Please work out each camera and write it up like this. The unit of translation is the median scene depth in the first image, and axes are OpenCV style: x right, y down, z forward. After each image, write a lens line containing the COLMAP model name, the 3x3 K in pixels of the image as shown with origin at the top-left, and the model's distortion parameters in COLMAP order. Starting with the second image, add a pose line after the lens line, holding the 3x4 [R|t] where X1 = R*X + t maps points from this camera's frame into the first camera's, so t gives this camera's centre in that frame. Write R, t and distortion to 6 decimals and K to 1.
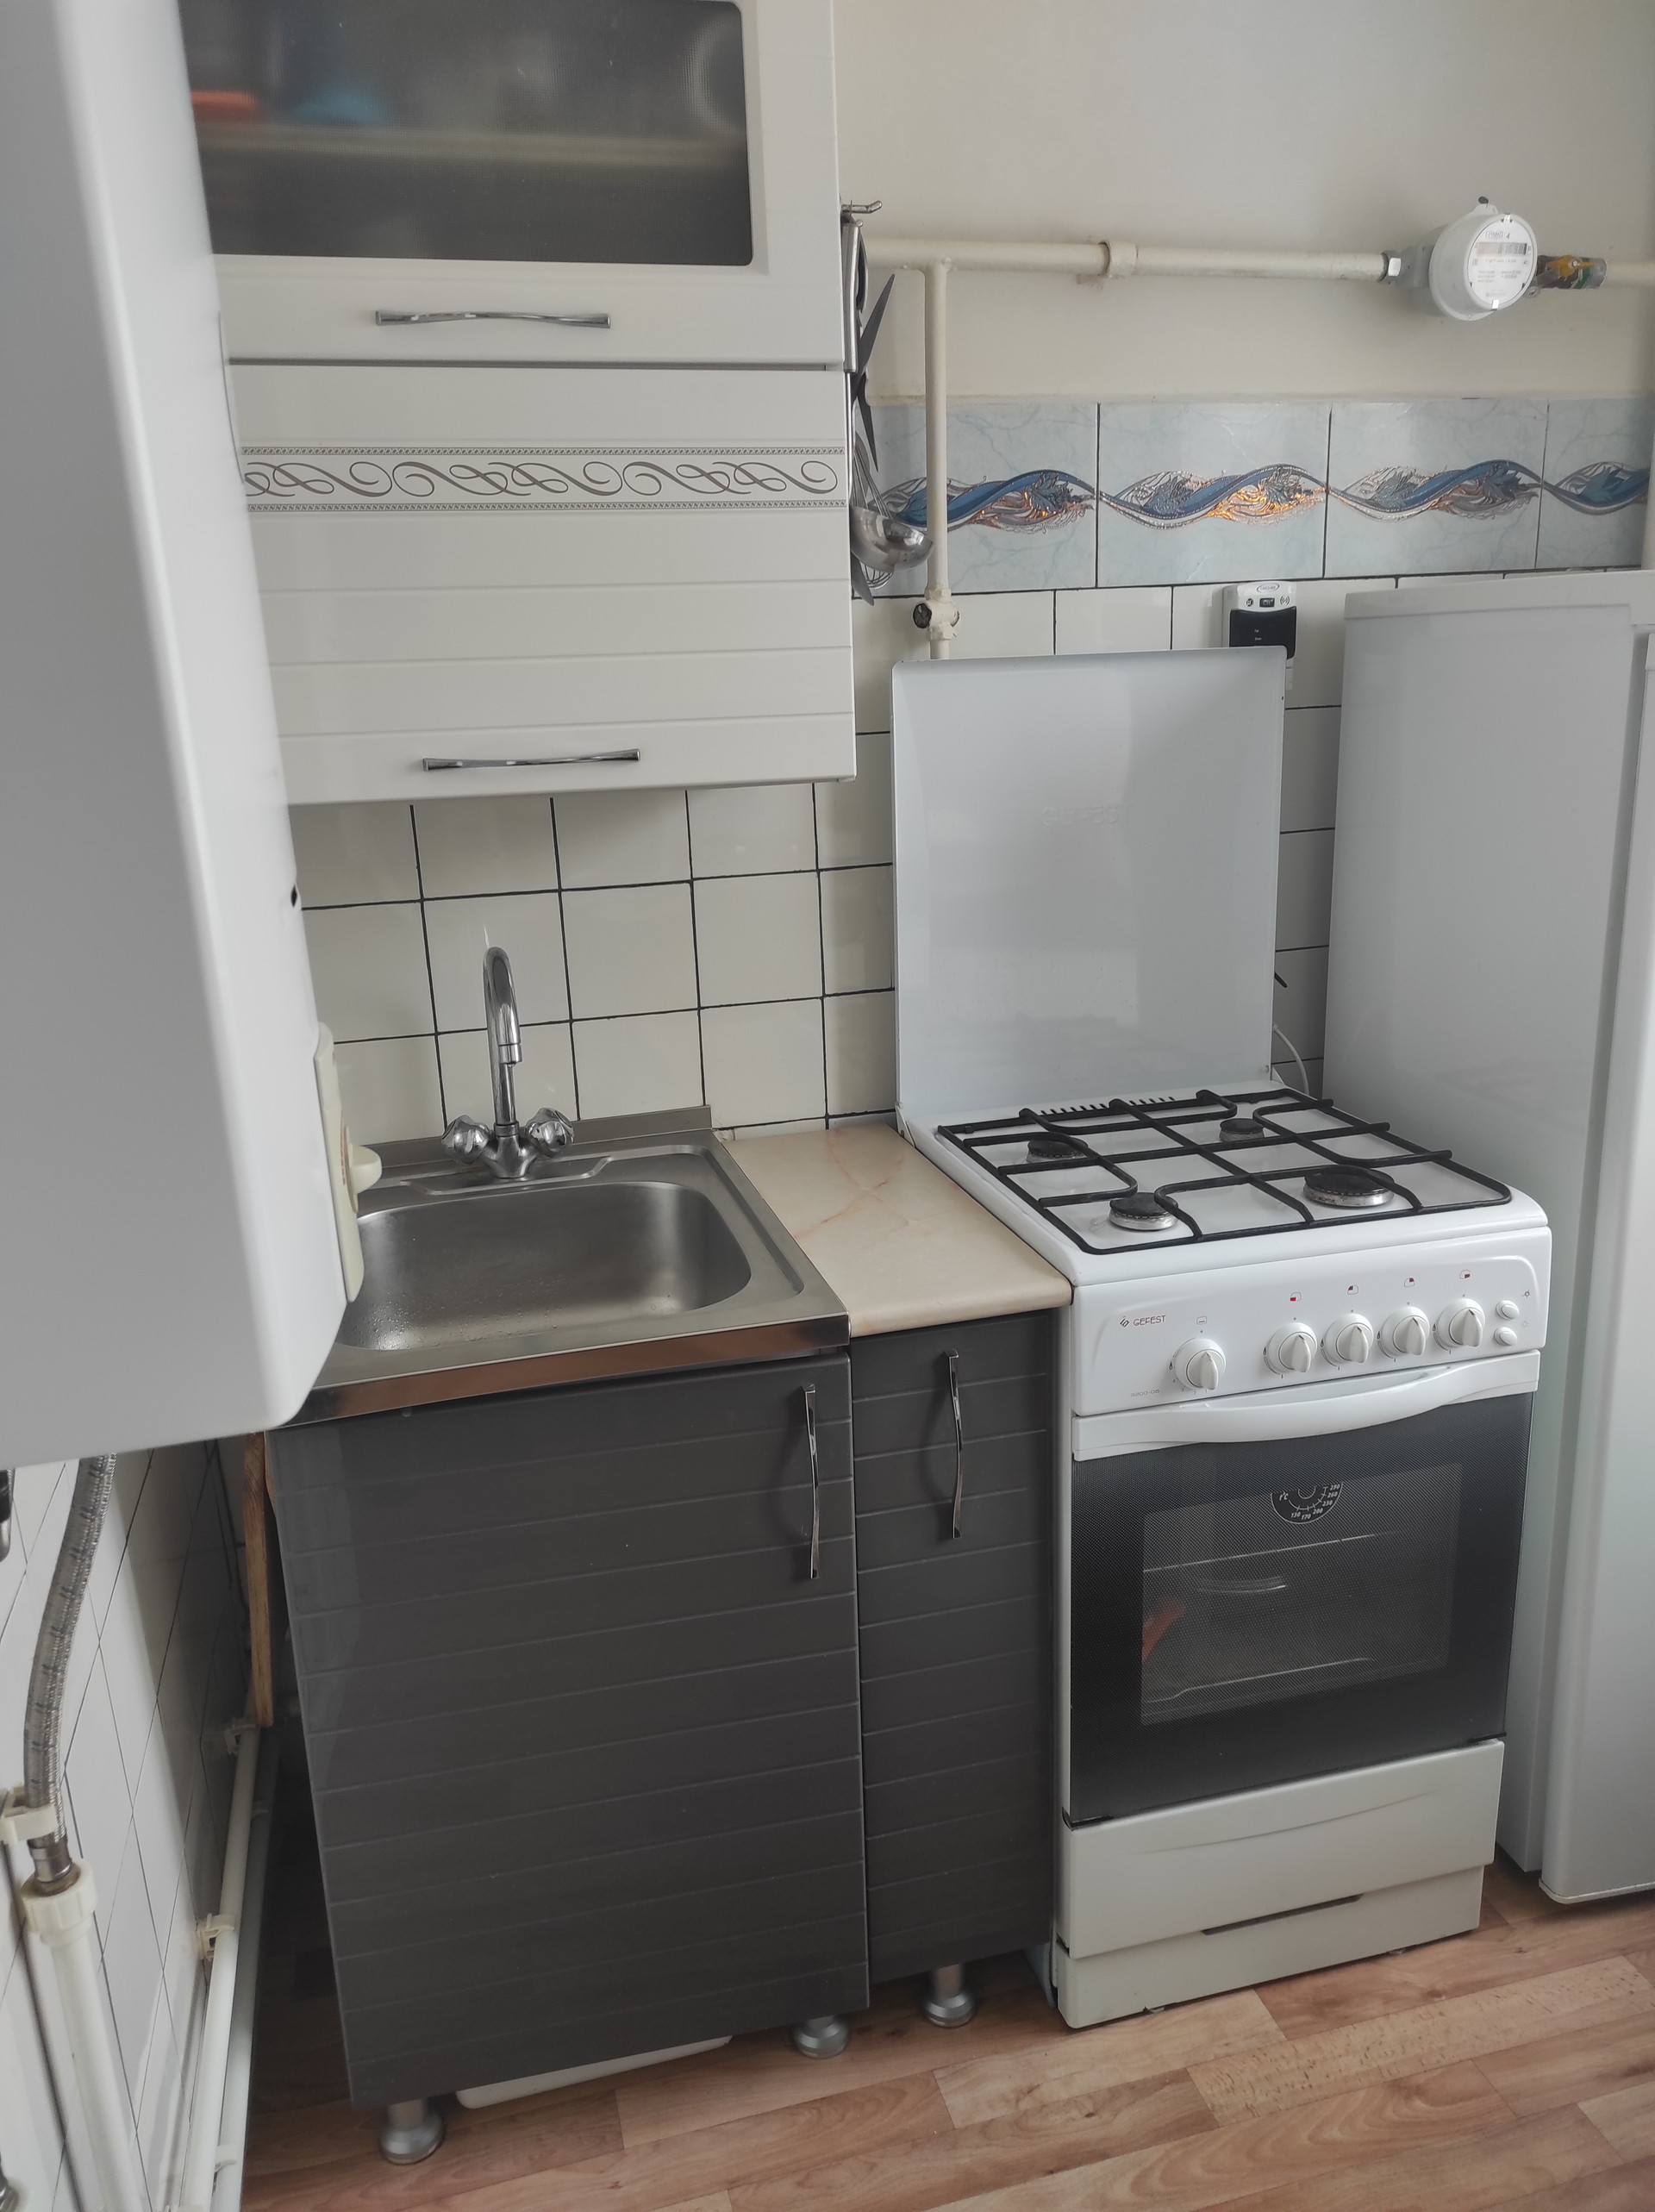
lens RADIAL K [[1636.0, 0, 820.5], [0, 1636.0, 1108.8], [0, 0, 1]] dist [0.050303, -0.030744]
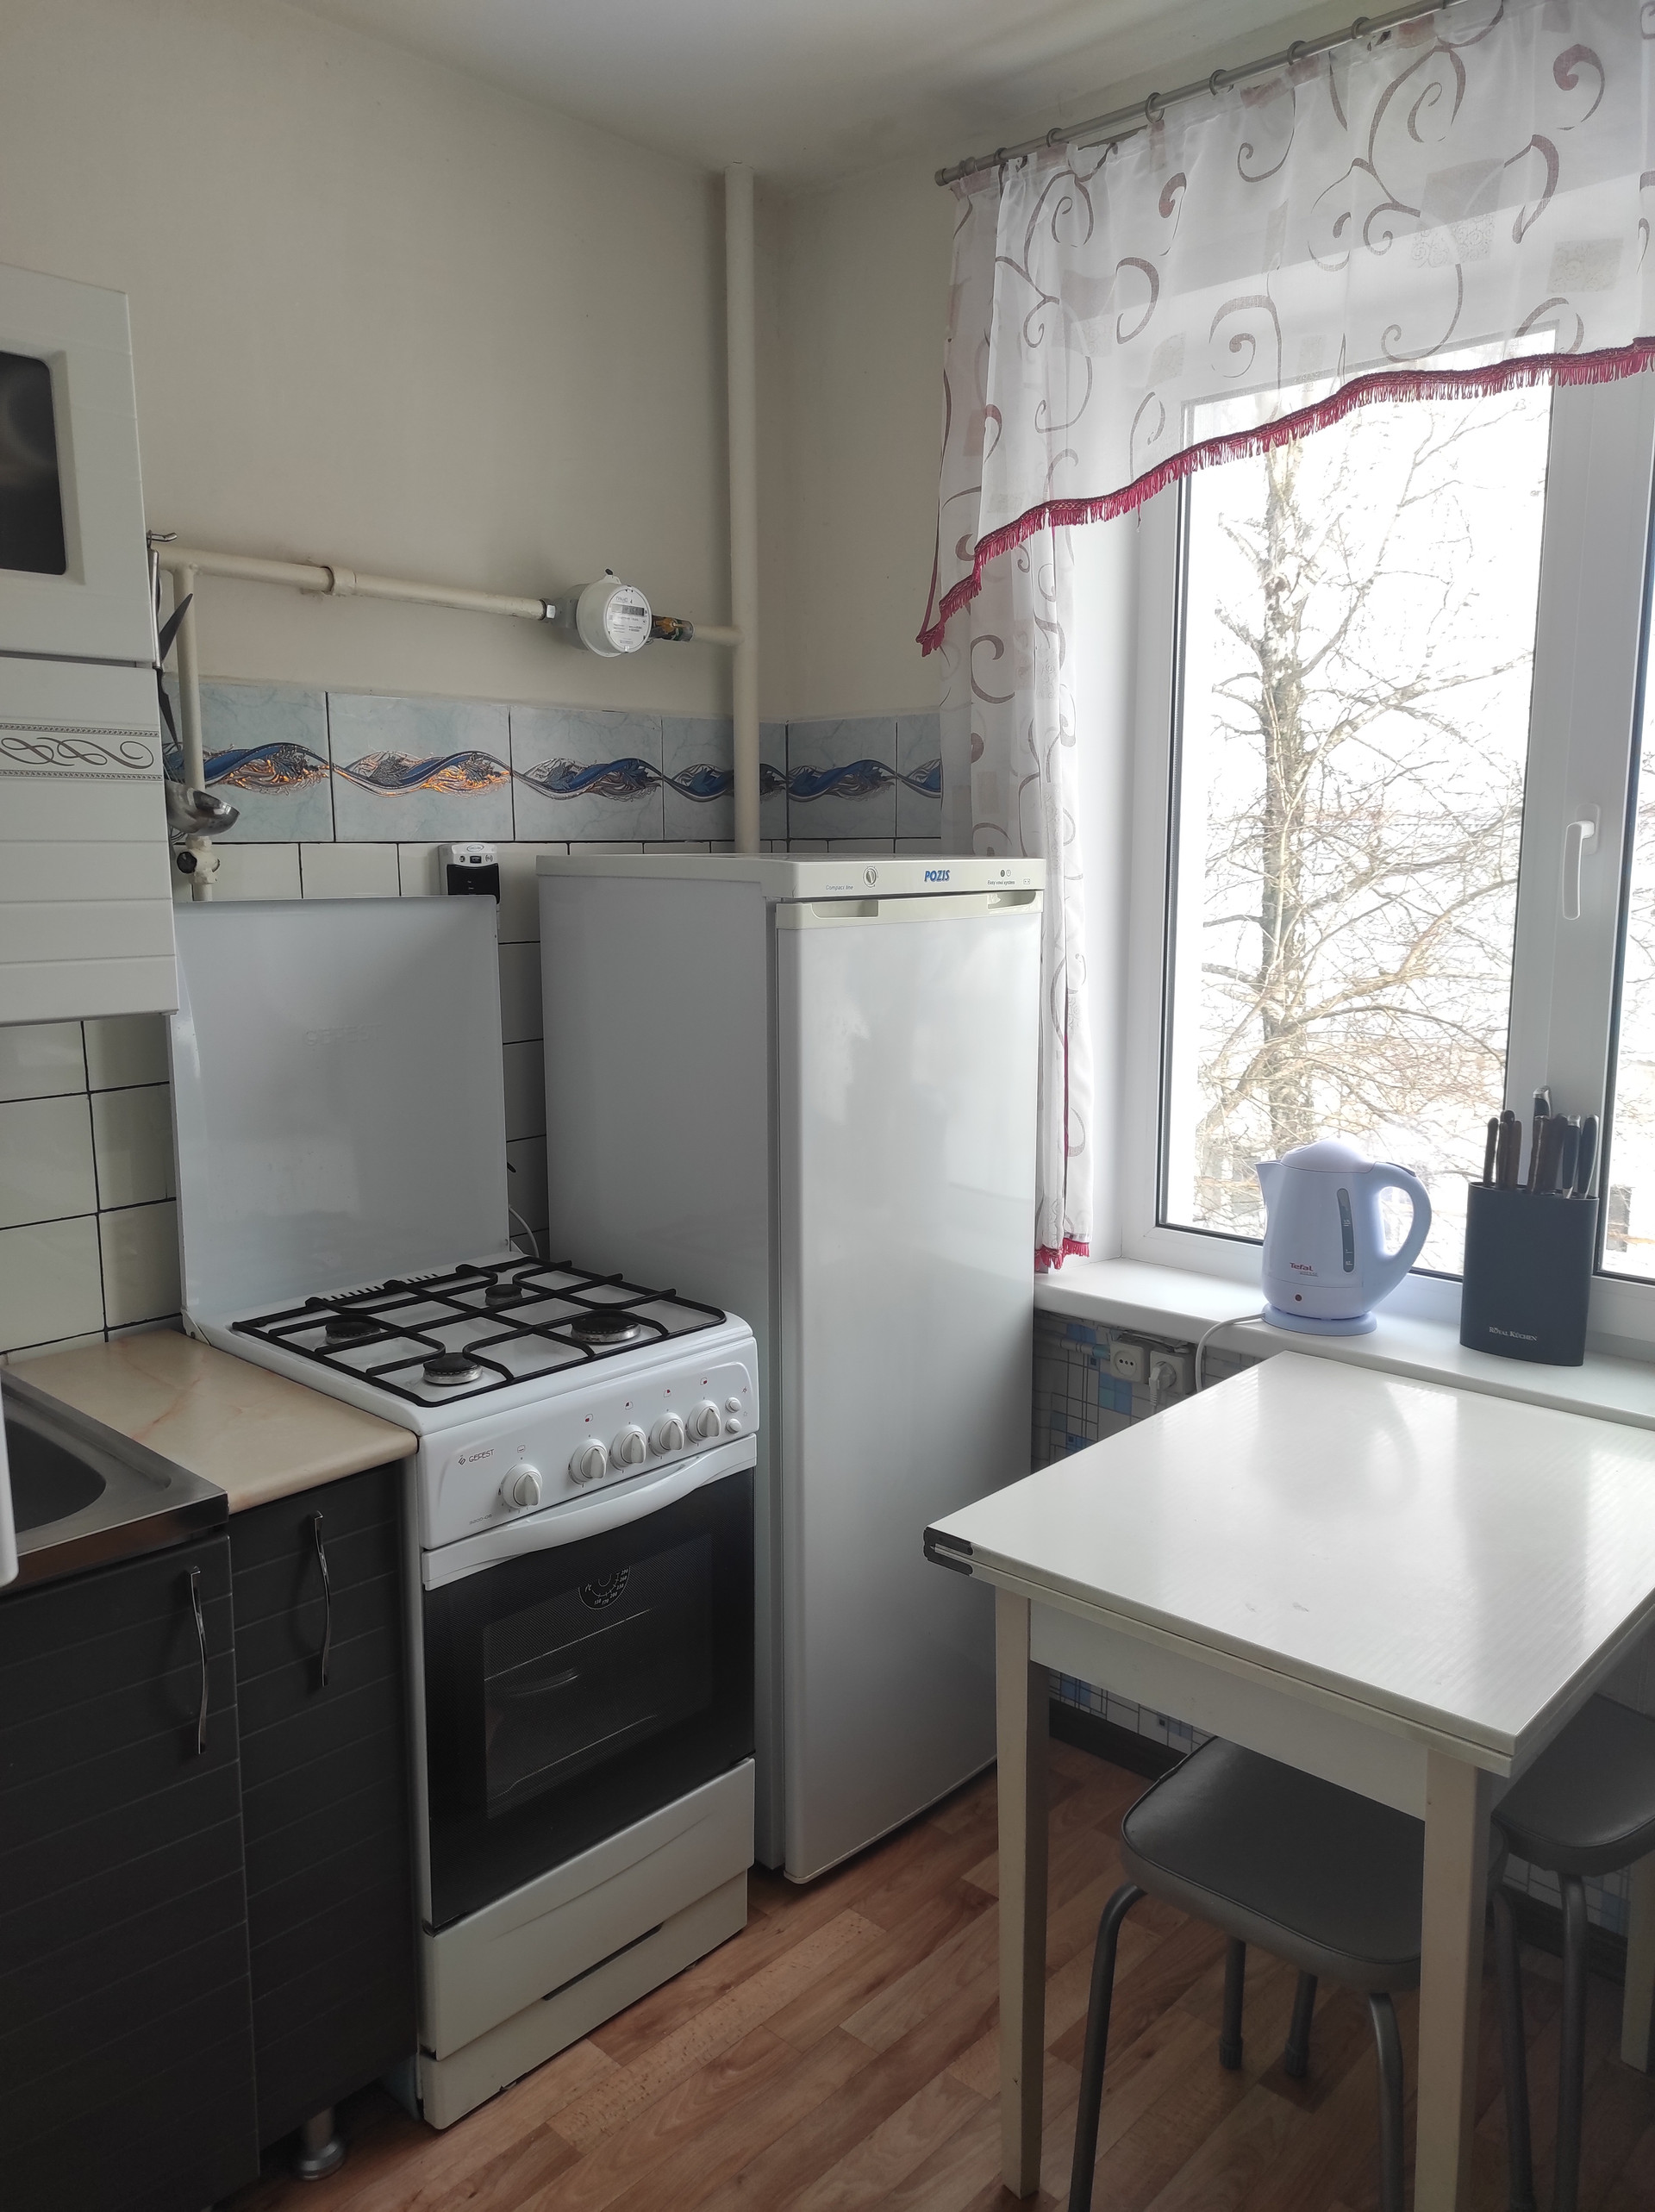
lens RADIAL K [[1636.0, 0, 825.0], [0, 1636.0, 1109.5], [0, 0, 1]] dist [0.050303, -0.030744]
pose [[0.848754, -0.052333, 0.526191, -0.172308], [0.112759, 0.990115, -0.083410, 0.006347], [-0.516625, 0.130127, 0.846266, -0.146695]]
